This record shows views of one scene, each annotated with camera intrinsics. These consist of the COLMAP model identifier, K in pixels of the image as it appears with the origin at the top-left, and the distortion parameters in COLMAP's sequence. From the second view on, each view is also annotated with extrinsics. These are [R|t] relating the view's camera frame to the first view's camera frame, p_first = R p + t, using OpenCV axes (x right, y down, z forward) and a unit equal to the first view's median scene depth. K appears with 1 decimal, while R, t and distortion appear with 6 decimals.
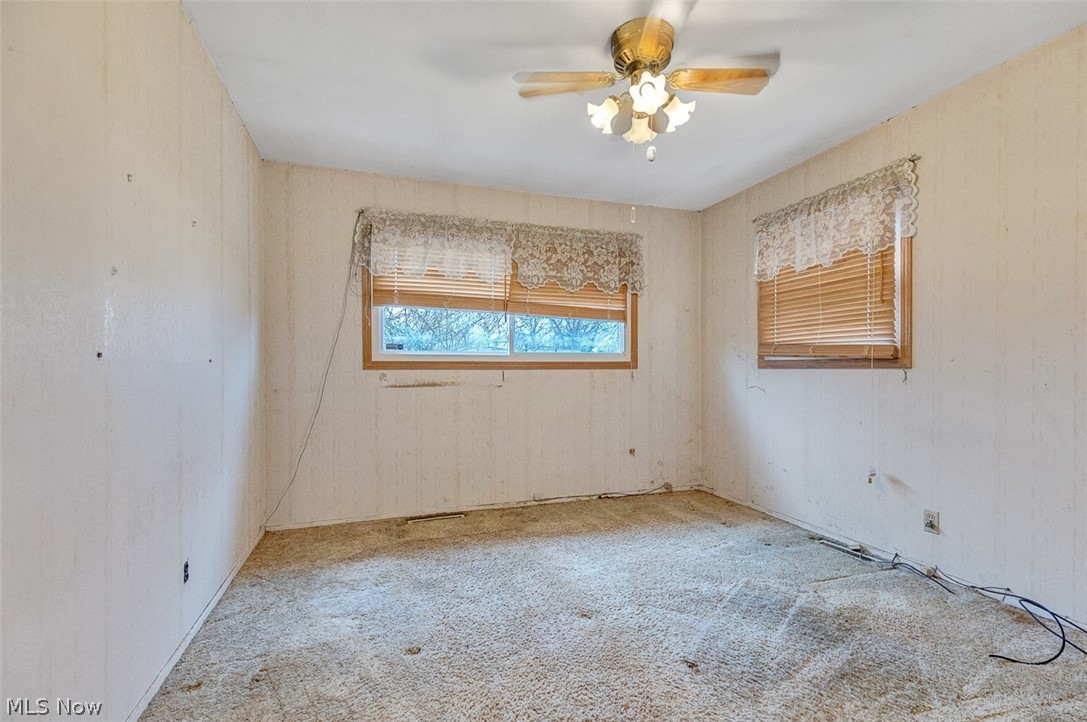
lens RADIAL K [[498.2, 0, 545.2], [0, 498.2, 365.5], [0, 0, 1]] dist [0.009429, -0.001375]
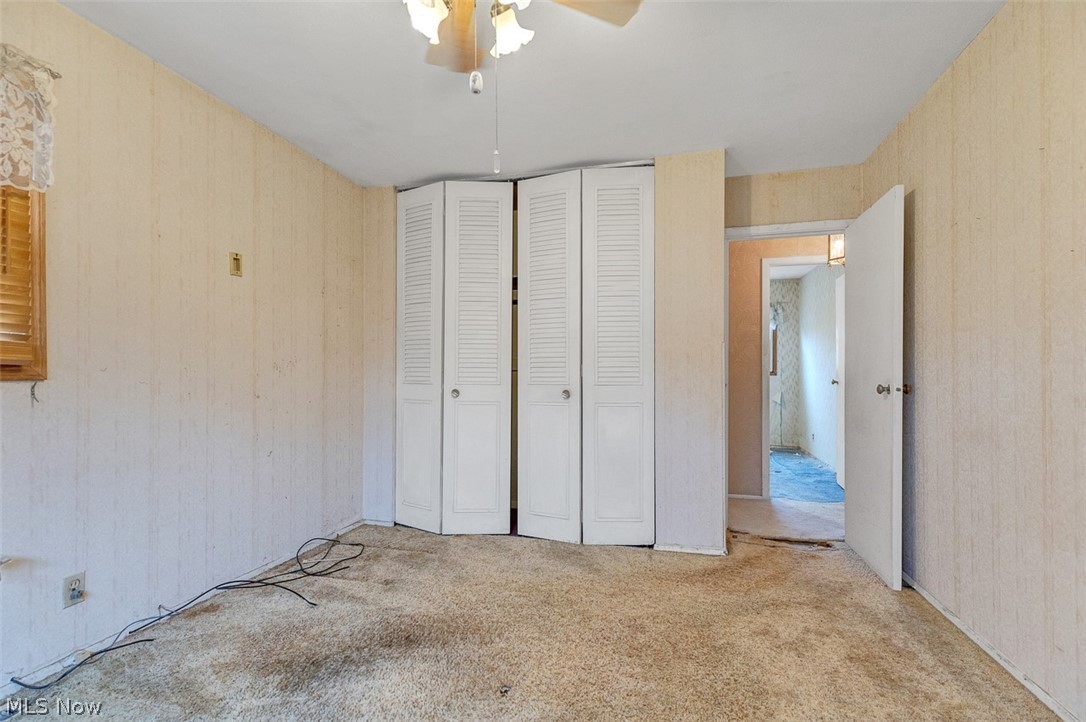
lens RADIAL K [[497.8, 0, 546.8], [0, 497.8, 368.7], [0, 0, 1]] dist [0.009429, -0.001375]
pose [[-0.834935, 0.007119, 0.550303, -0.206754], [-0.001253, 0.999889, -0.014836, -0.001015], [-0.550347, -0.013076, -0.834833, 1.209467]]
